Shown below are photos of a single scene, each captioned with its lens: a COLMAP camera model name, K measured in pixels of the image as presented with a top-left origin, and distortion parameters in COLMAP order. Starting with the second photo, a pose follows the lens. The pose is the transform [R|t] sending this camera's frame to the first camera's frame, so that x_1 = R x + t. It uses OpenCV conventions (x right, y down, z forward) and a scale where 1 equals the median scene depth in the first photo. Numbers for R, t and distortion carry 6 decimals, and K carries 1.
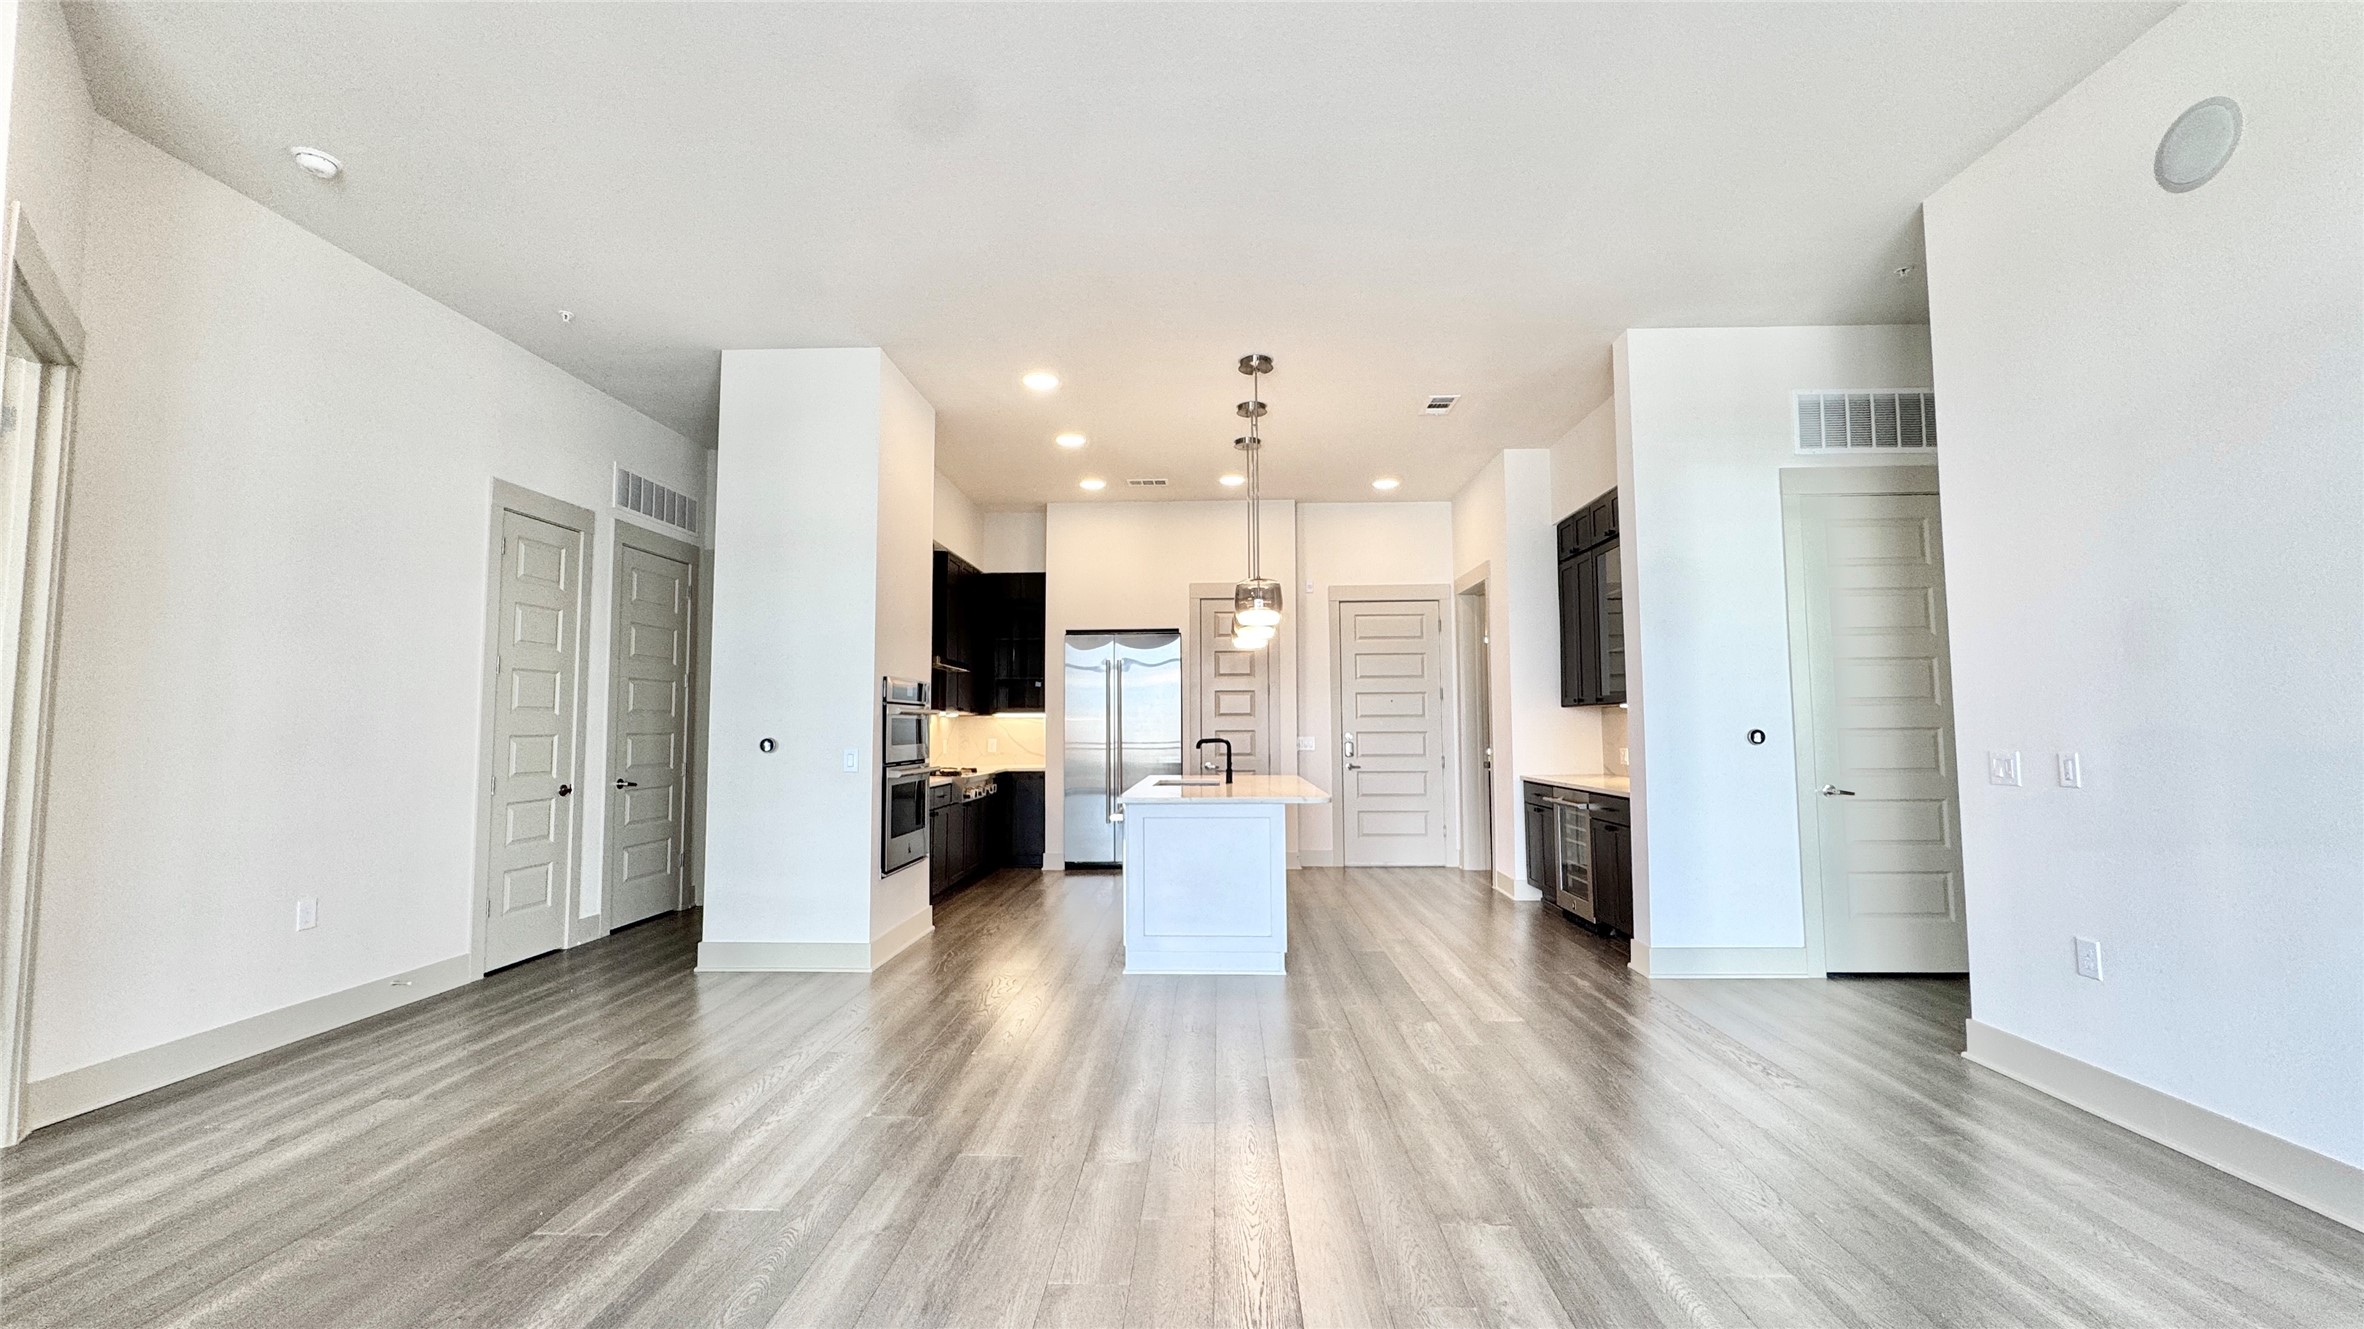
lens RADIAL K [[940.9, 0, 1182.0], [0, 940.9, 657.4], [0, 0, 1]] dist [-0.003337, 0.001013]
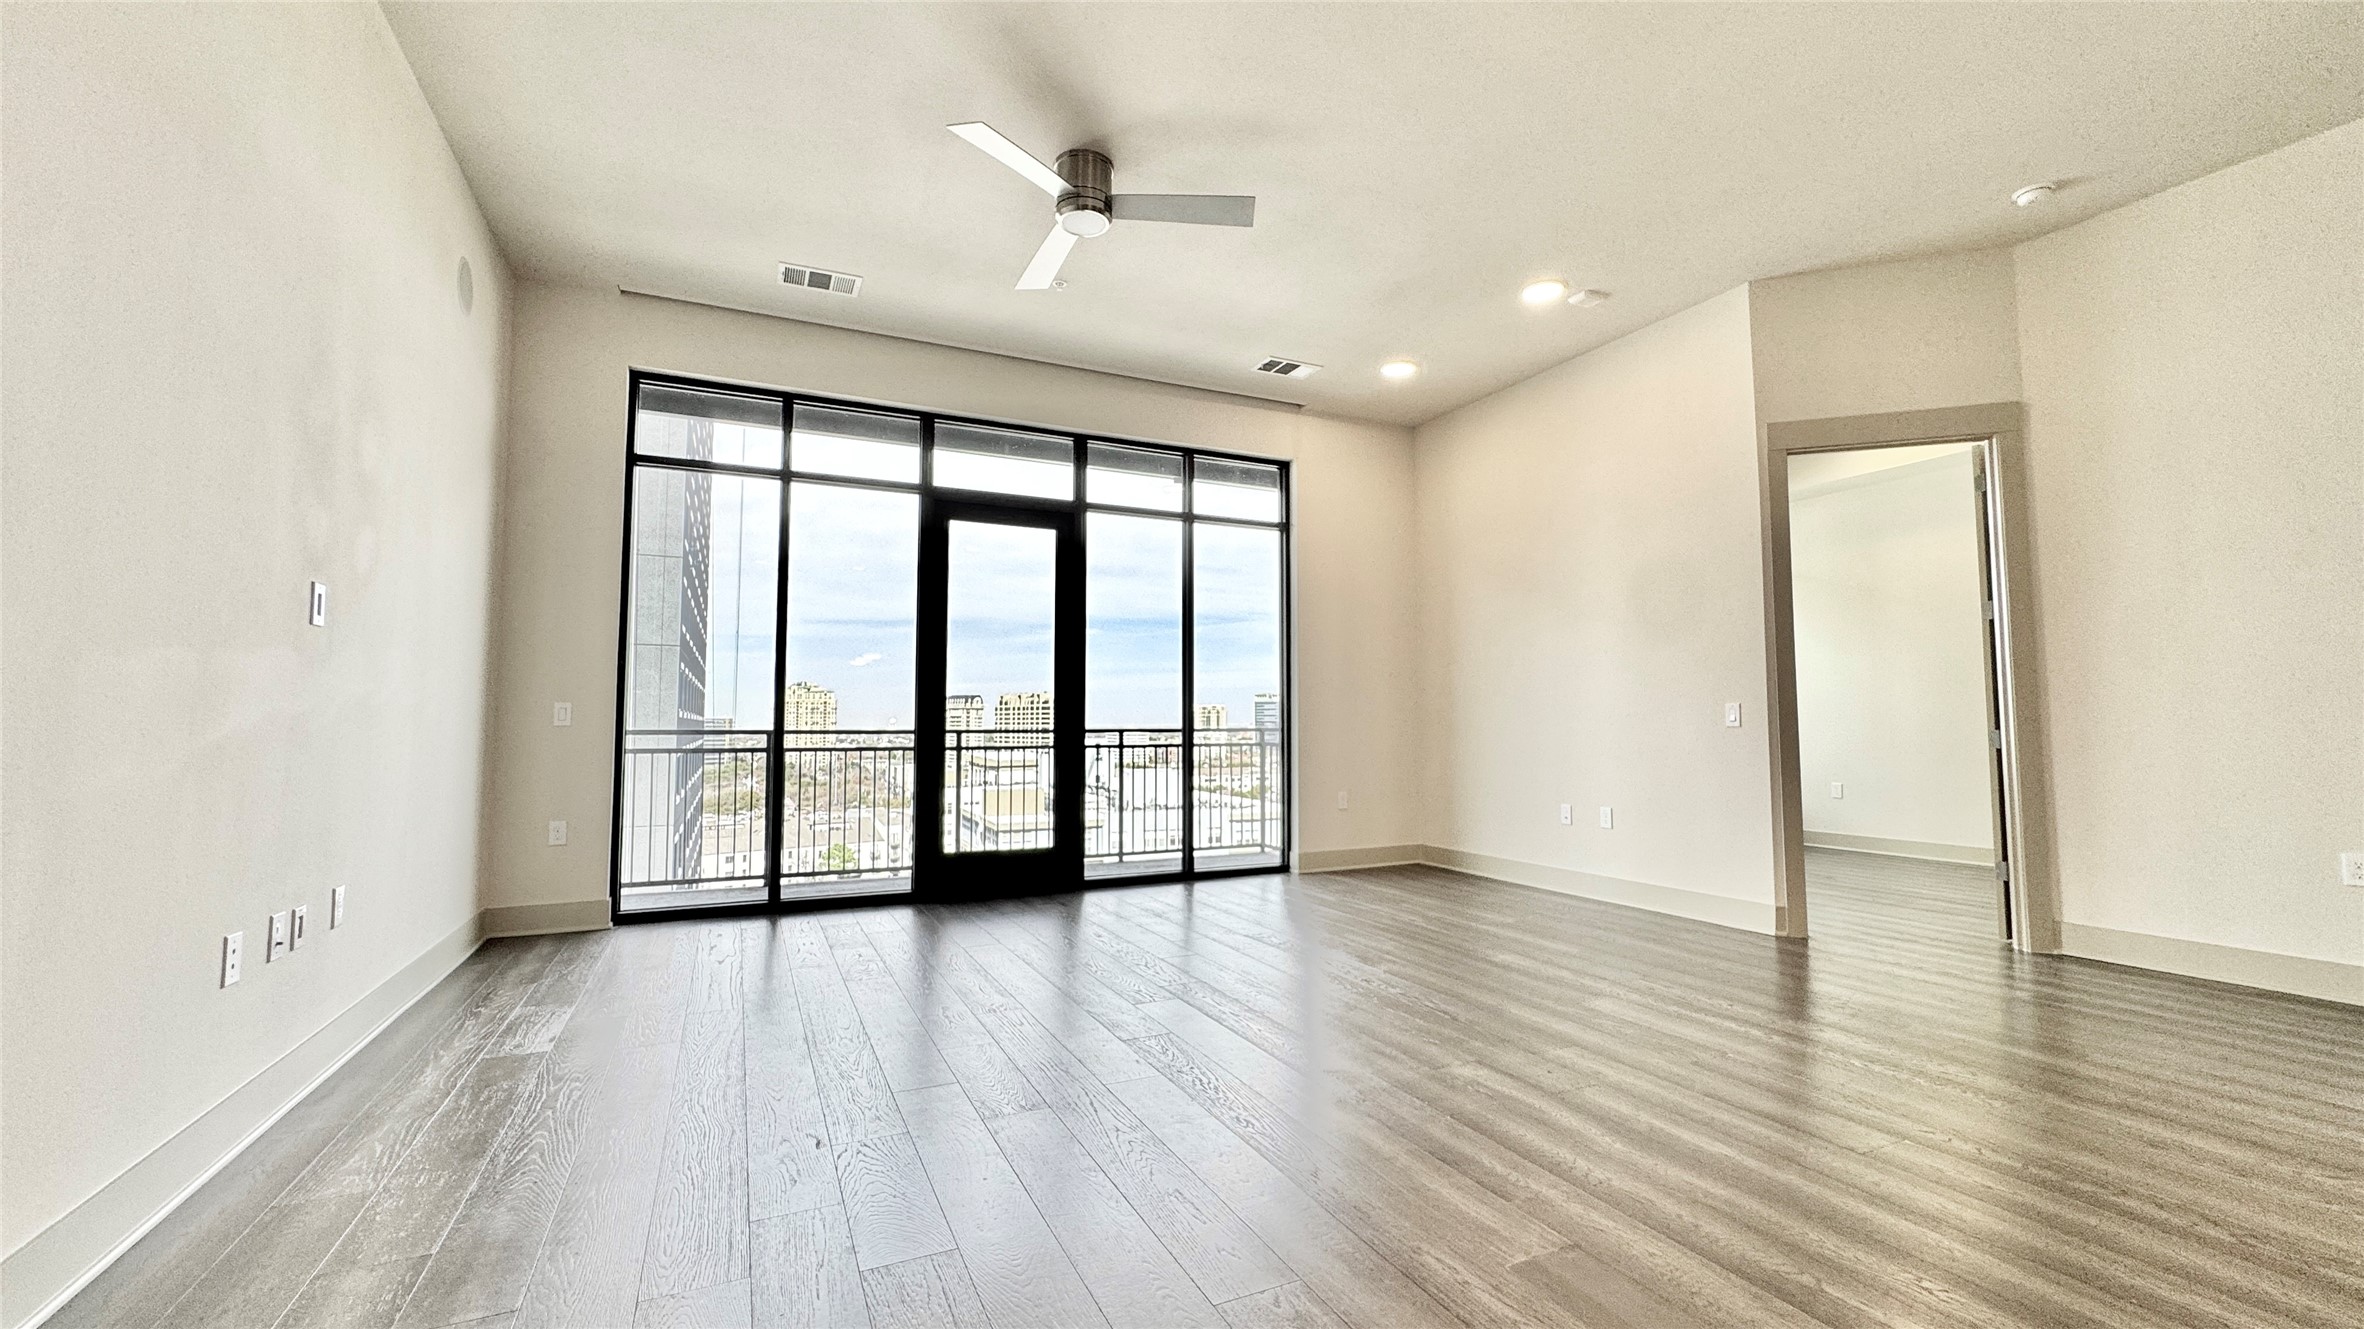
lens RADIAL K [[940.9, 0, 1180.9], [0, 940.9, 664.0], [0, 0, 1]] dist [-0.003337, 0.001013]
pose [[-0.886276, -0.023459, -0.462562, 0.266682], [0.041288, 0.990738, -0.129354, 0.079175], [0.461313, -0.133742, -0.877100, 0.692860]]
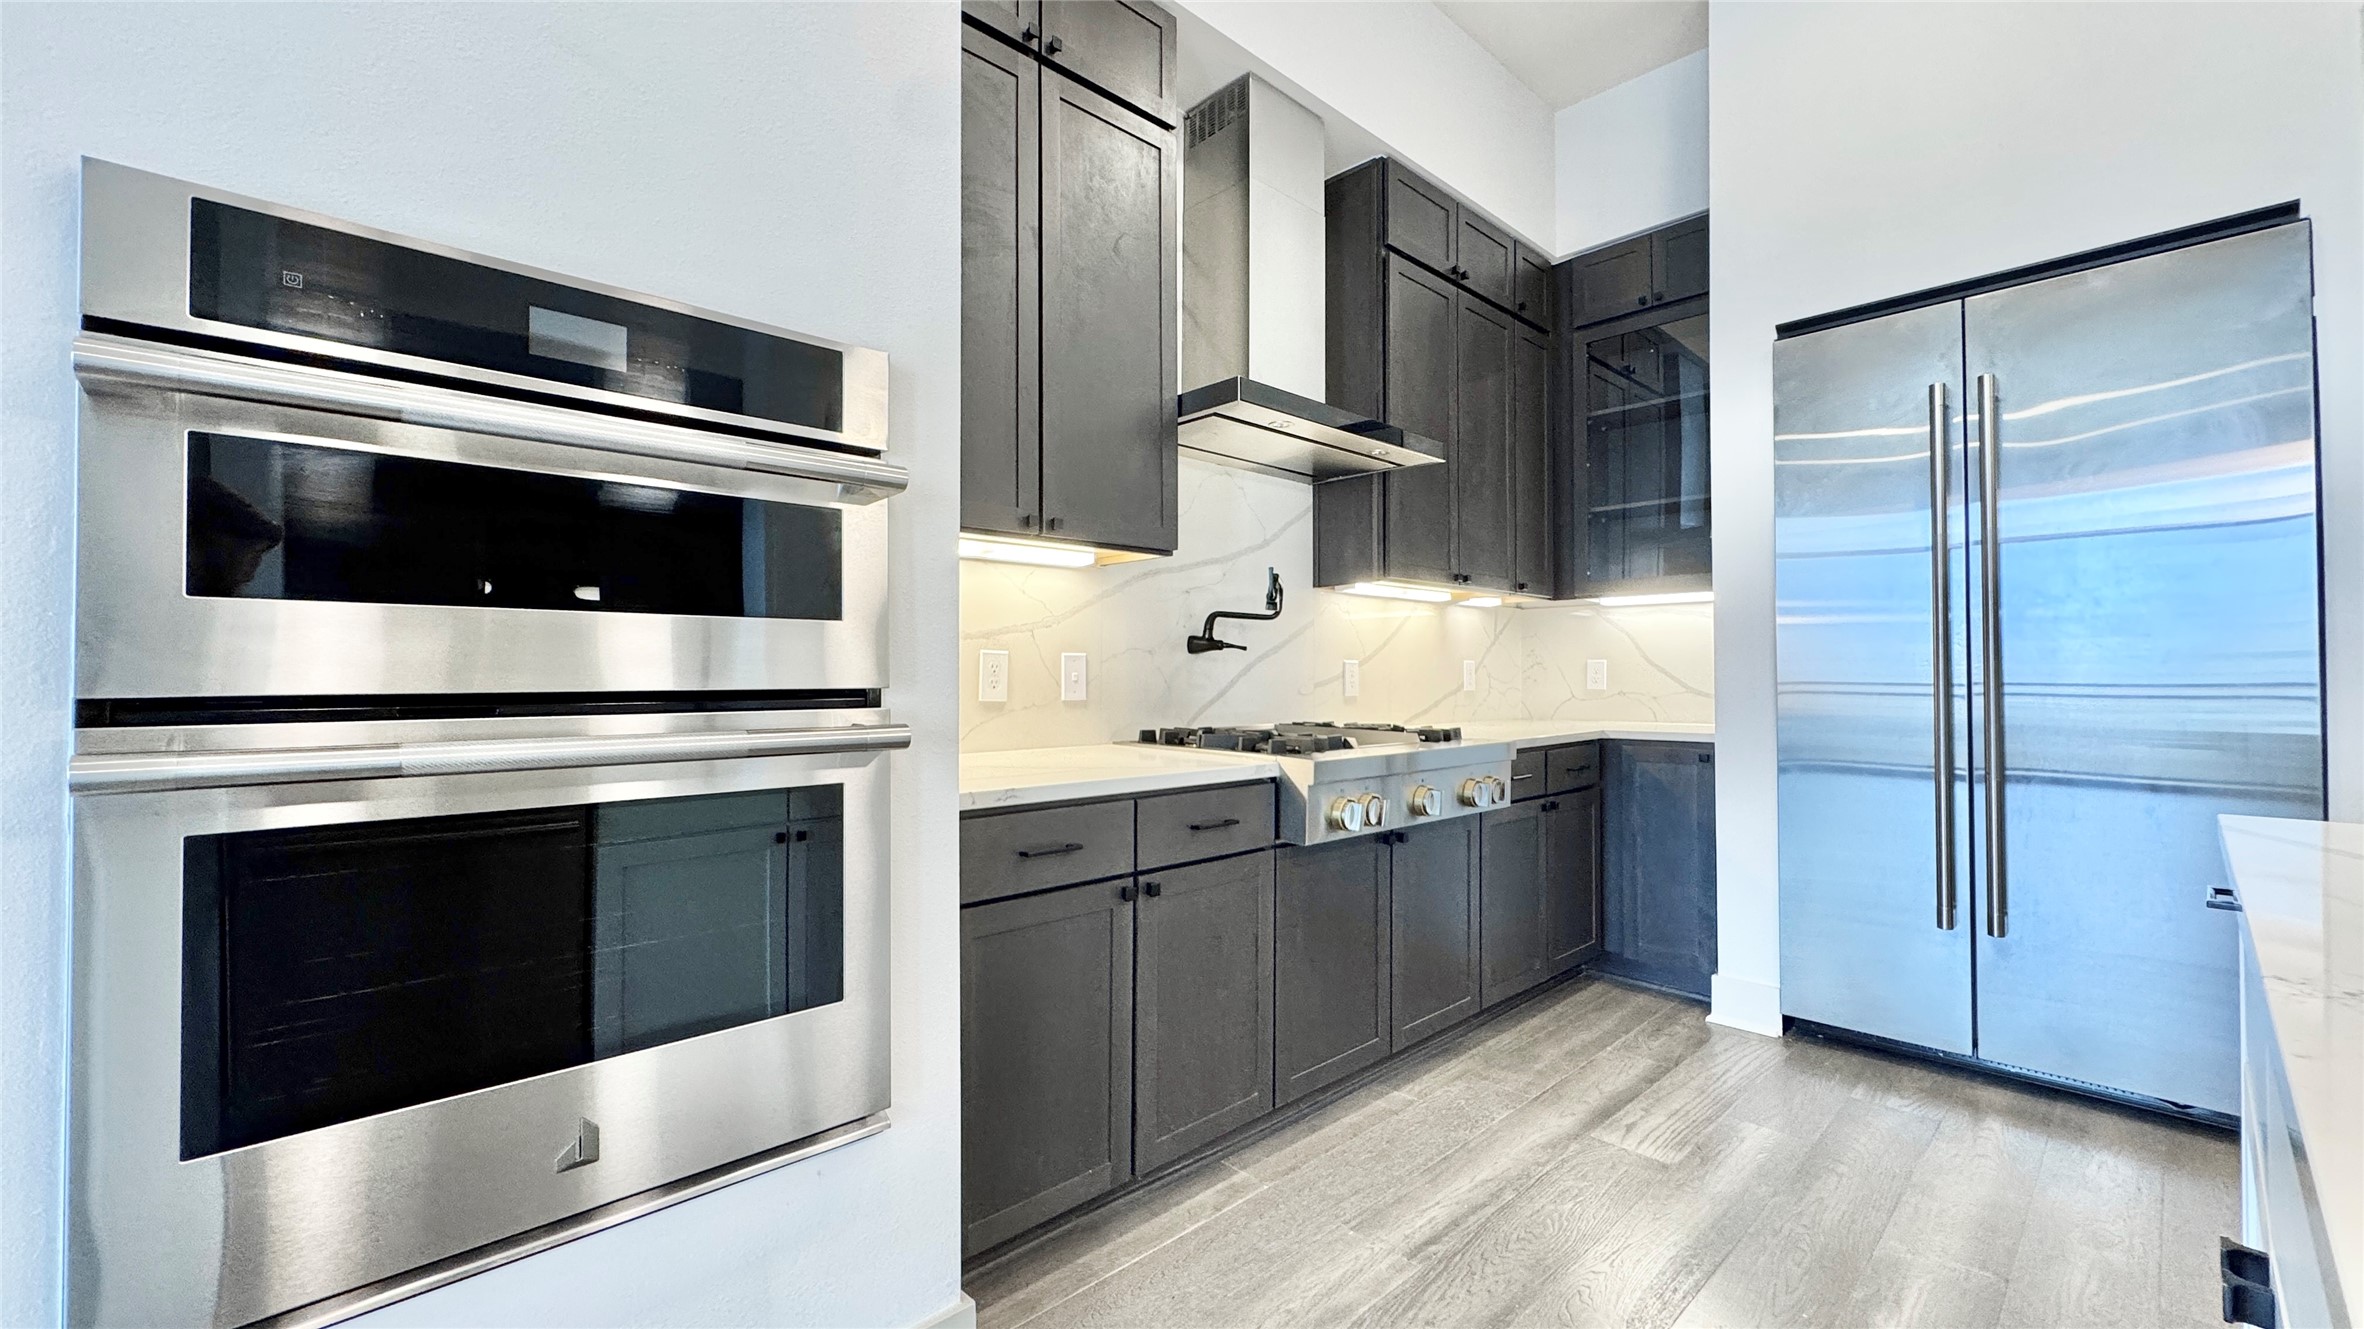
lens RADIAL K [[940.9, 0, 1180.4], [0, 940.9, 665.3], [0, 0, 1]] dist [-0.003337, 0.001013]
pose [[0.714197, -0.007148, -0.699908, -0.049314], [0.052913, 0.997638, 0.043805, 0.077139], [0.697942, -0.068319, 0.712888, 0.717556]]
